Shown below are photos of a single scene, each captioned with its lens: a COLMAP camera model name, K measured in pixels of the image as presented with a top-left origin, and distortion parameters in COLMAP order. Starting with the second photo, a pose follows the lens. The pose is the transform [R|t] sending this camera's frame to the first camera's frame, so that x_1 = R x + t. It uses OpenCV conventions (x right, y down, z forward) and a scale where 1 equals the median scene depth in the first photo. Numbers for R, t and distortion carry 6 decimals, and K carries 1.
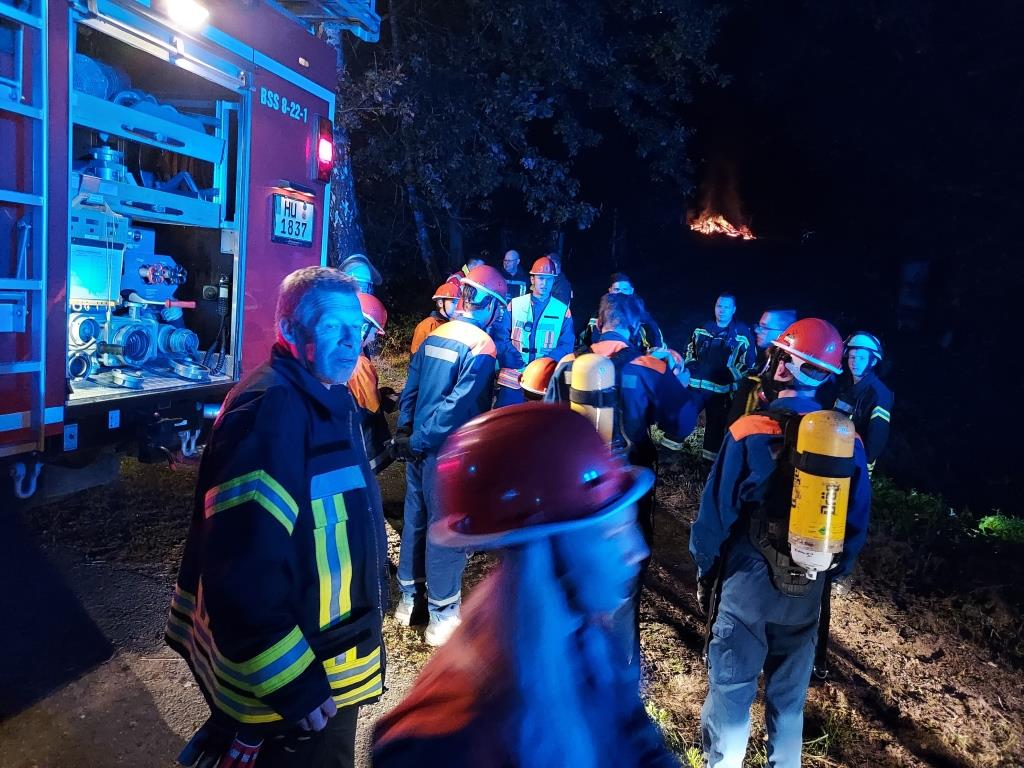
lens RADIAL K [[741.8, 0, 507.3], [0, 741.8, 383.1], [0, 0, 1]] dist [0.075882, -0.051613]
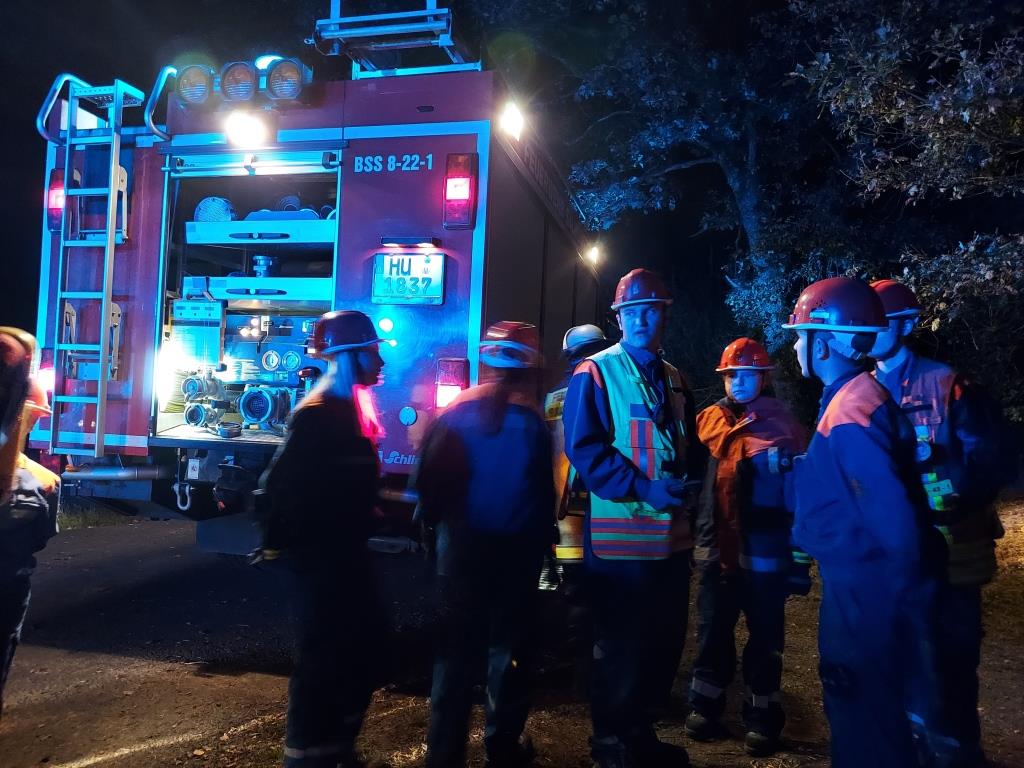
lens RADIAL K [[741.8, 0, 507.3], [0, 741.8, 383.1], [0, 0, 1]] dist [0.075882, -0.051613]
pose [[0.023182, -0.128976, -0.991377, 0.586180], [-0.173508, 0.976075, -0.131043, 0.001023], [0.984560, 0.175049, 0.000249, 1.148893]]
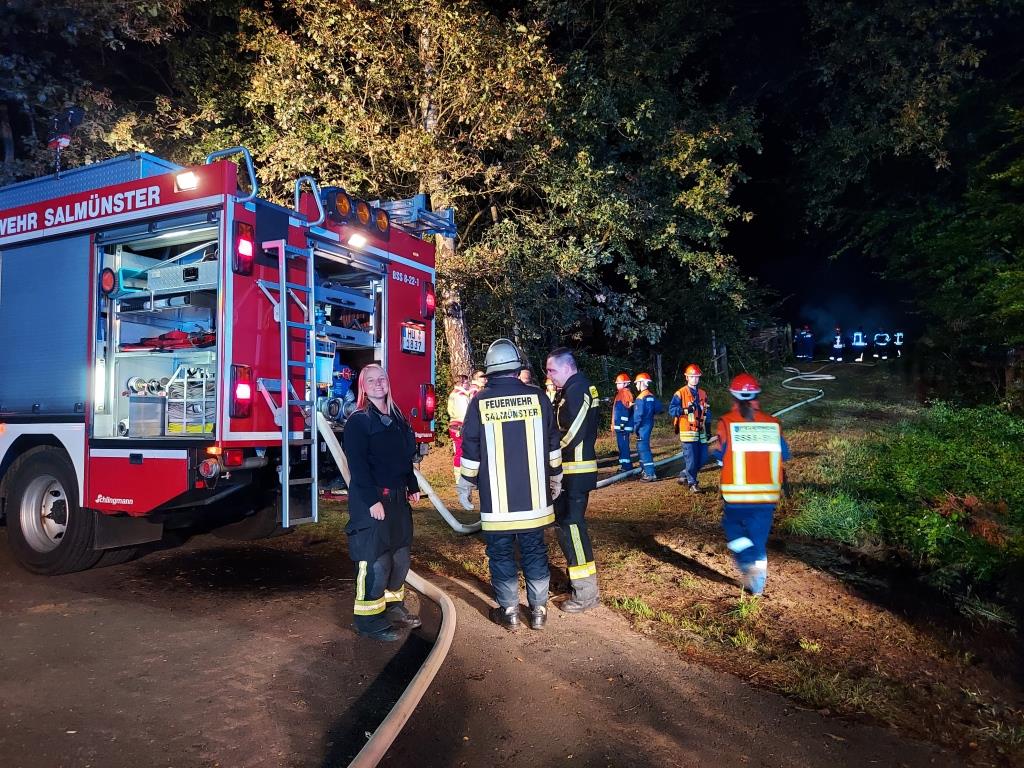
lens RADIAL K [[741.8, 0, 507.3], [0, 741.8, 383.1], [0, 0, 1]] dist [0.075882, -0.051613]
pose [[0.978077, -0.105681, -0.179435, 0.225851], [0.068621, 0.977096, -0.201432, 0.241970], [0.196612, 0.184703, 0.962927, -0.595455]]
